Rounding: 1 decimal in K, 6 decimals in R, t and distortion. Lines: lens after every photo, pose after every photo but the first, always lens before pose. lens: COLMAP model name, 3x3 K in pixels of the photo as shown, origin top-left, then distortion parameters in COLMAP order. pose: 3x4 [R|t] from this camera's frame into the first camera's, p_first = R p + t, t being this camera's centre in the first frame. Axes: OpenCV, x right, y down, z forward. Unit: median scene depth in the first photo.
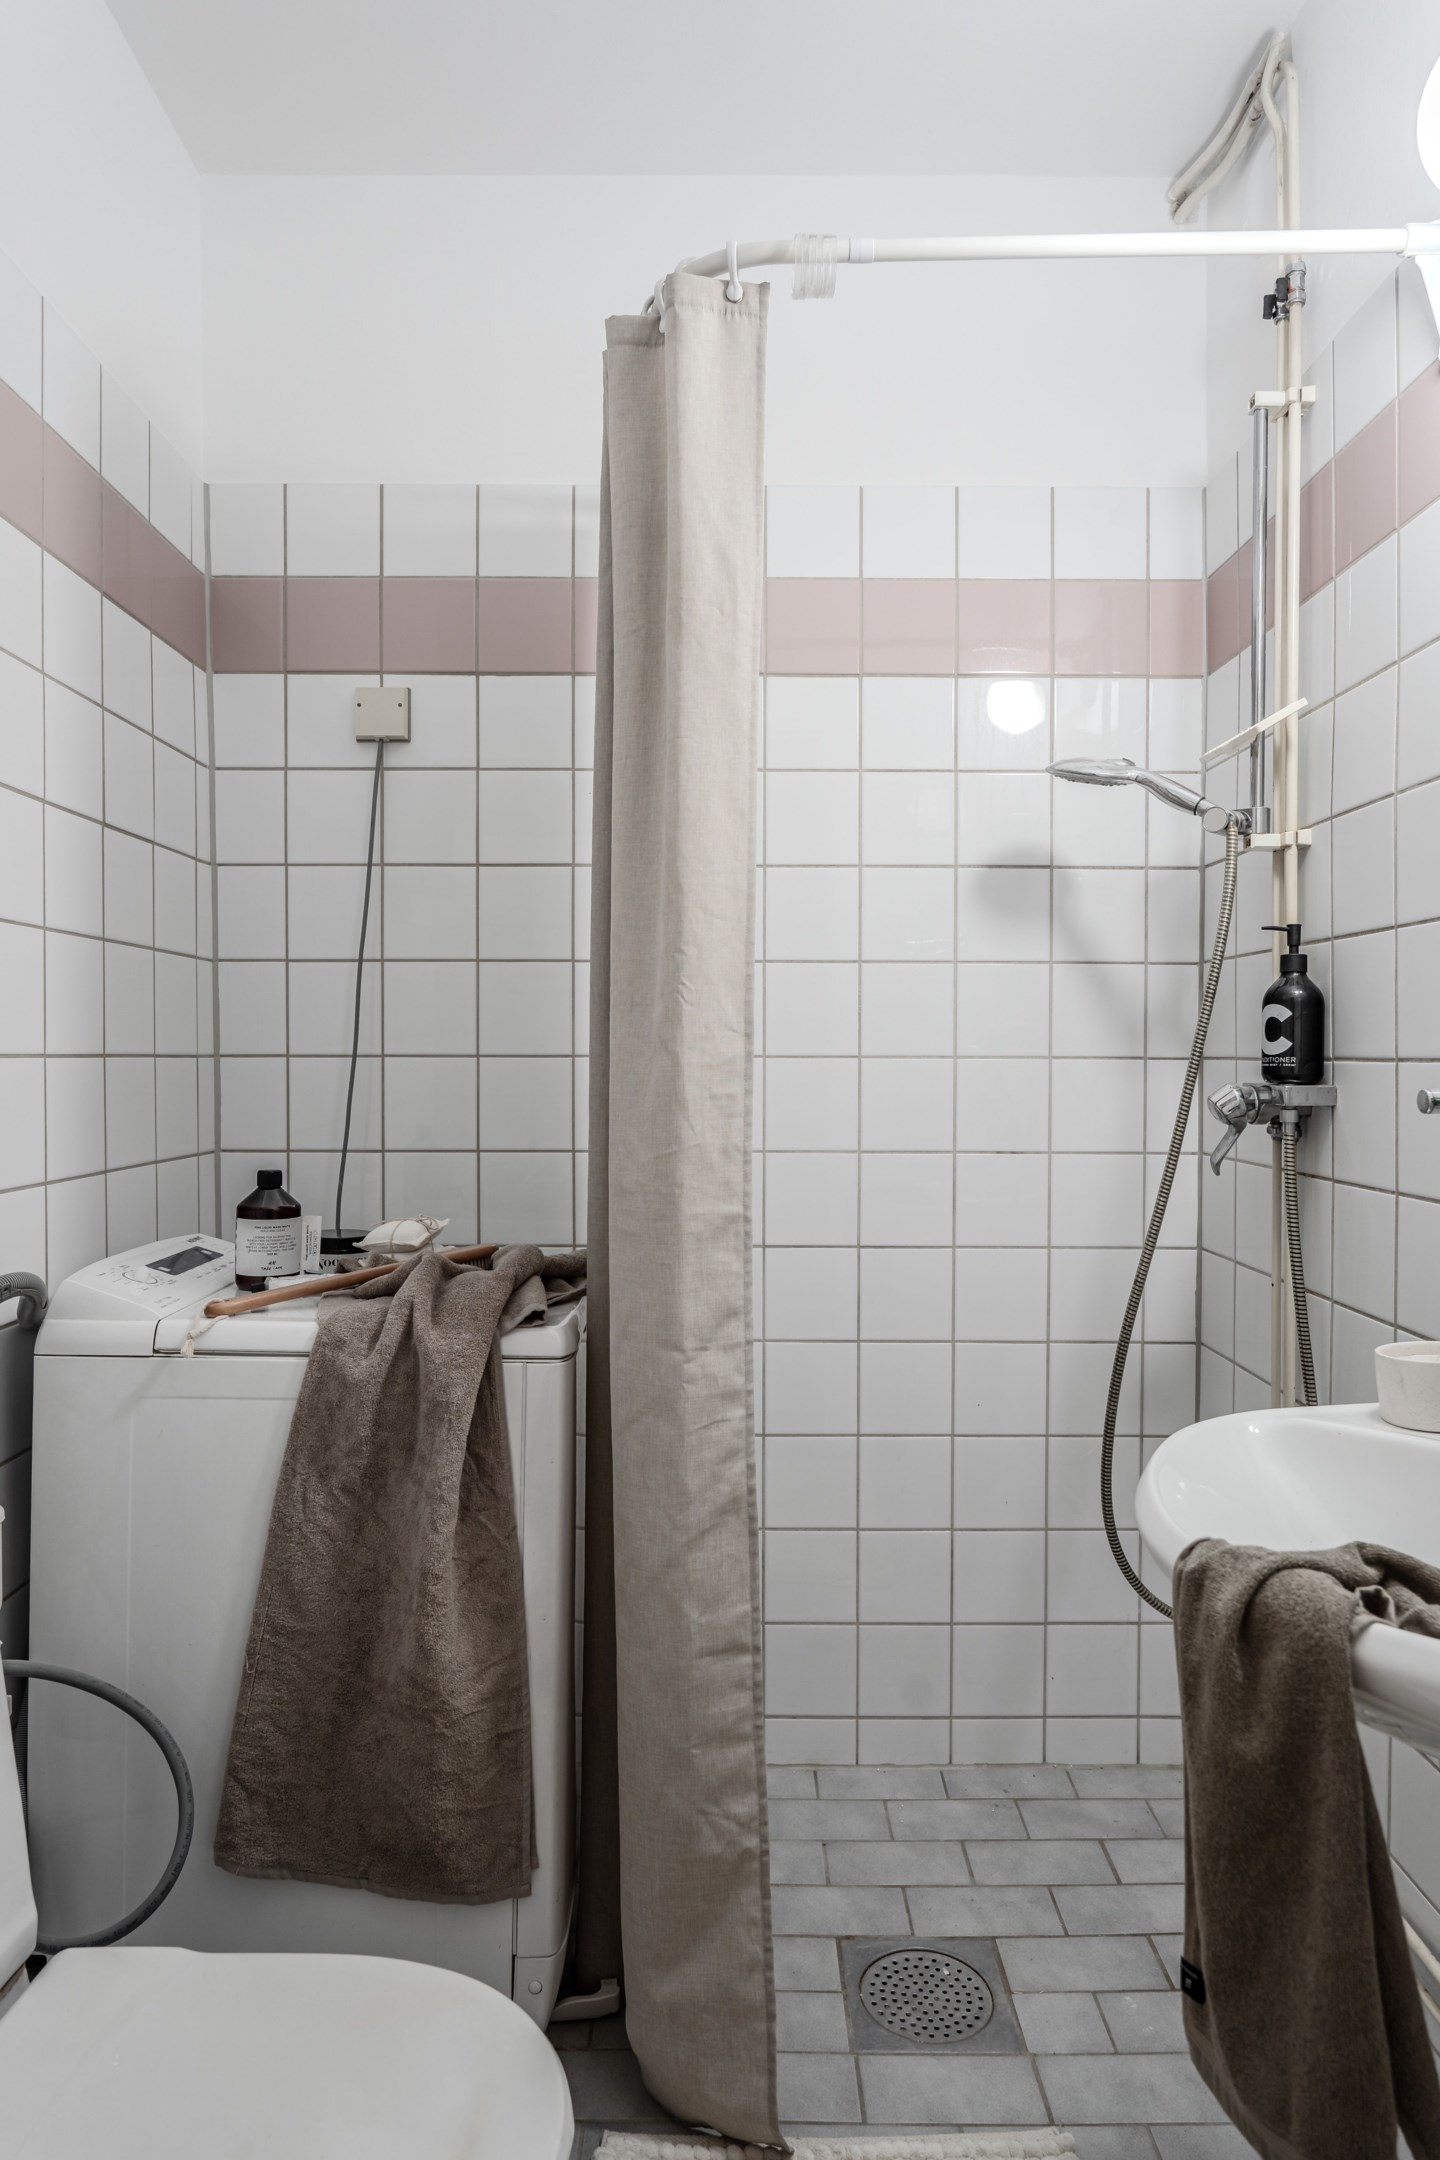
lens RADIAL K [[1324.6, 0, 720.7], [0, 1324.6, 1066.7], [0, 0, 1]] dist [-0.005805, -0.004017]
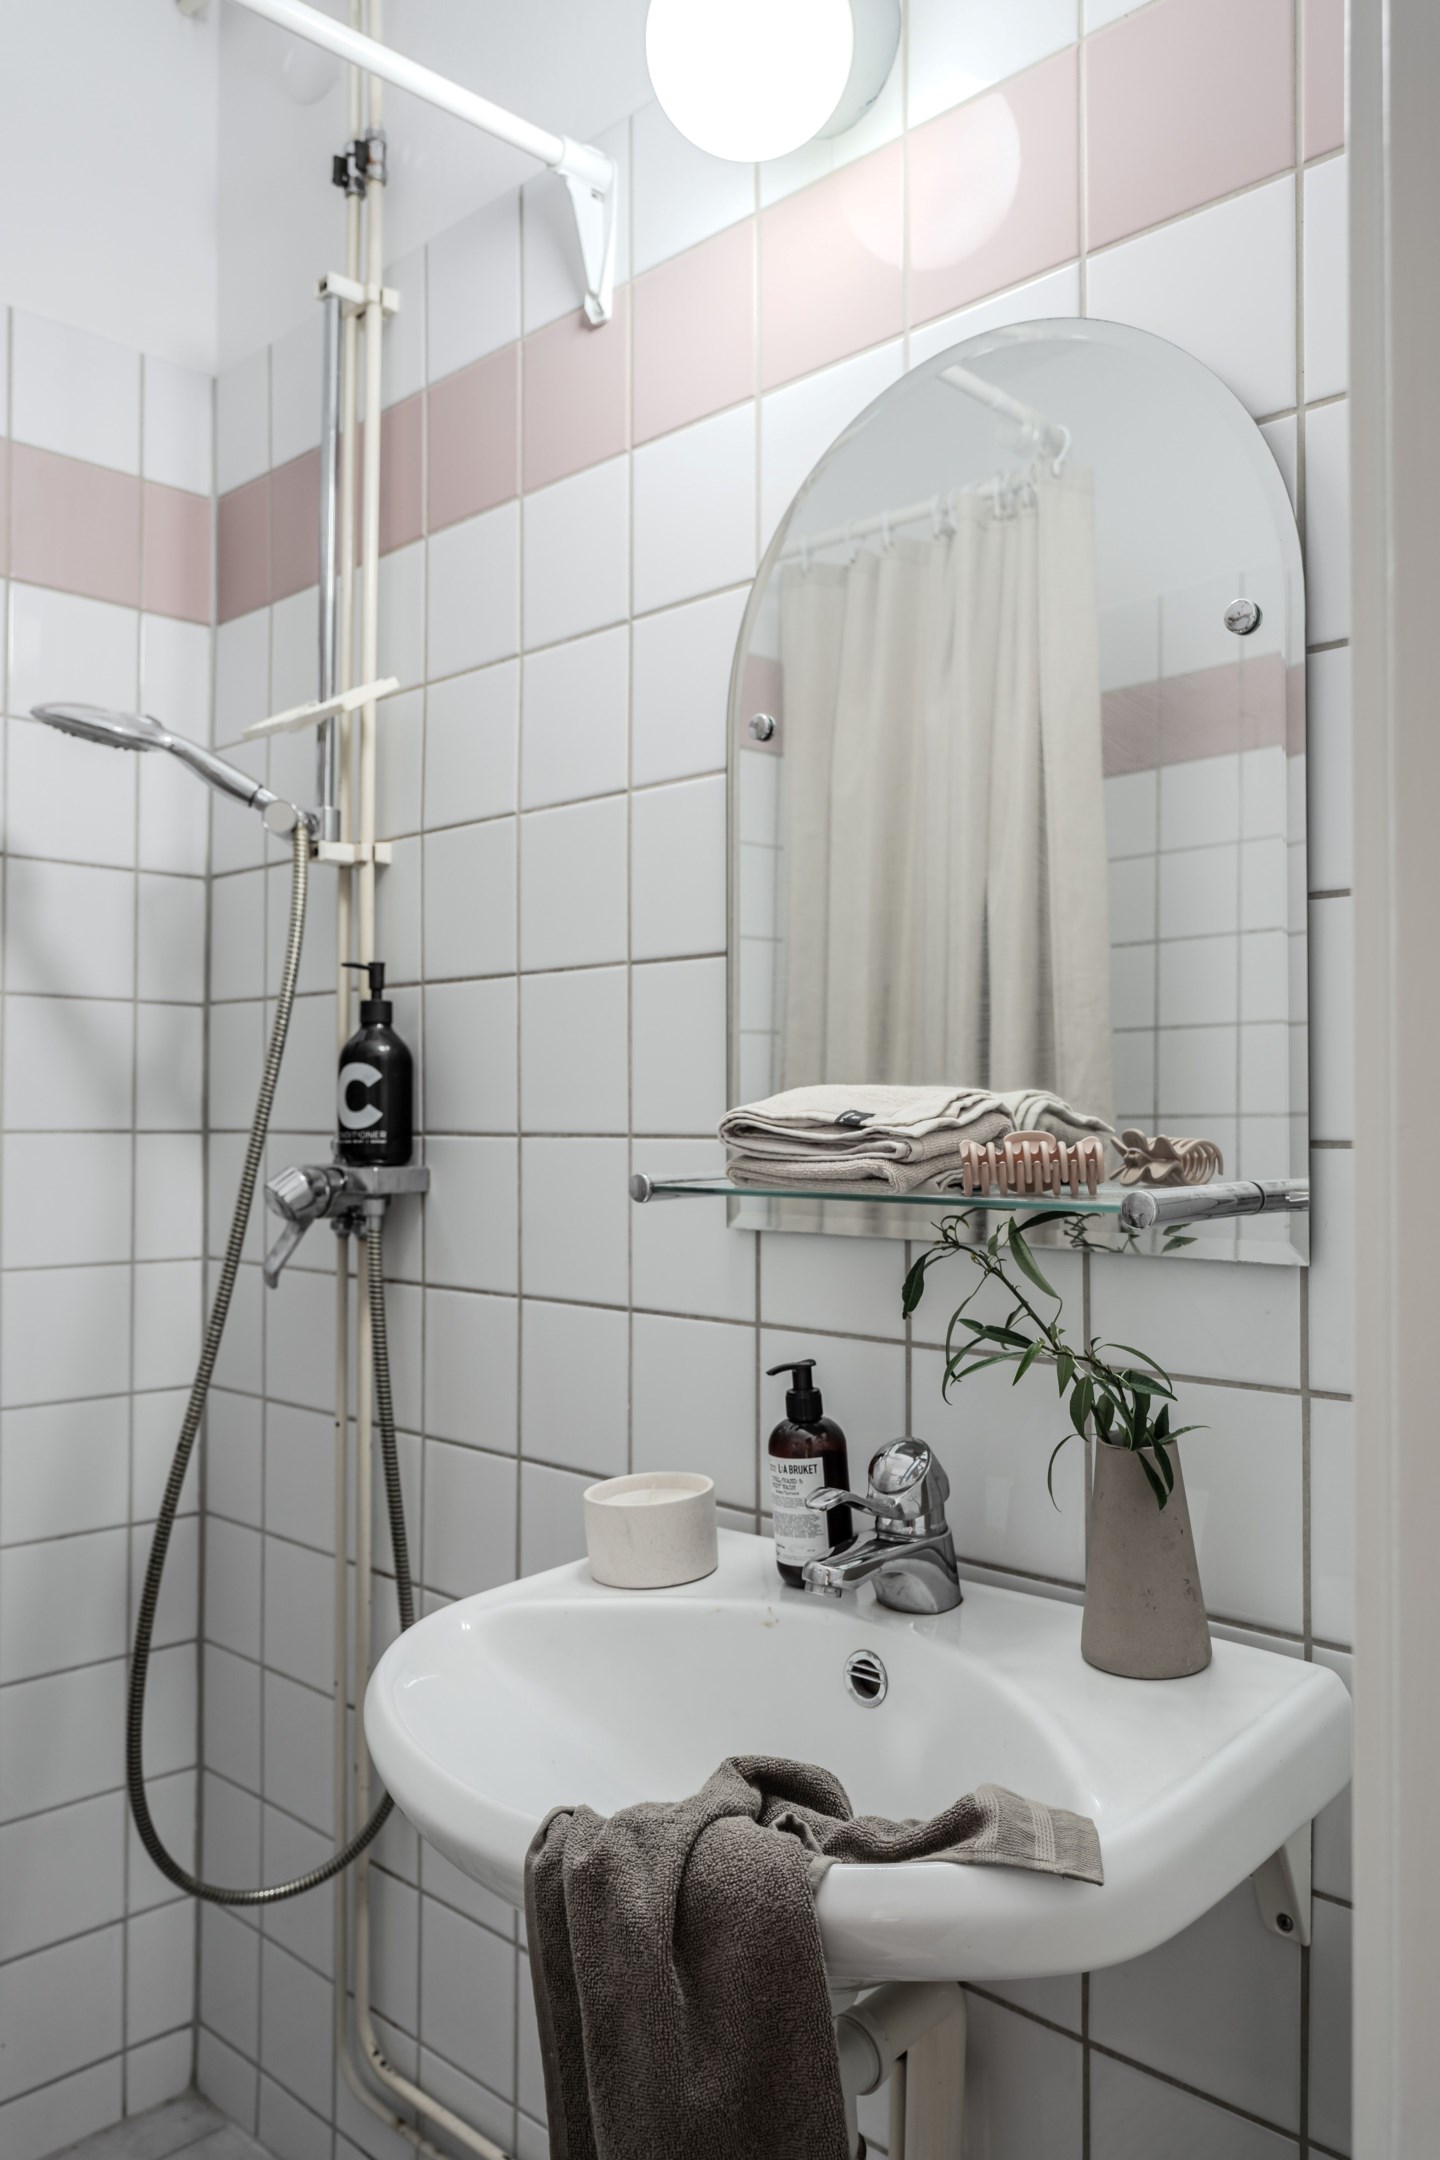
lens RADIAL K [[1646.1, 0, 721.8], [0, 1646.1, 1093.2], [0, 0, 1]] dist [-0.000966, -0.000577]
pose [[0.699242, 0.005714, 0.714862, -0.121438], [0.010088, 0.999790, -0.017859, -0.010121], [-0.714814, 0.019699, 0.699037, 0.169301]]
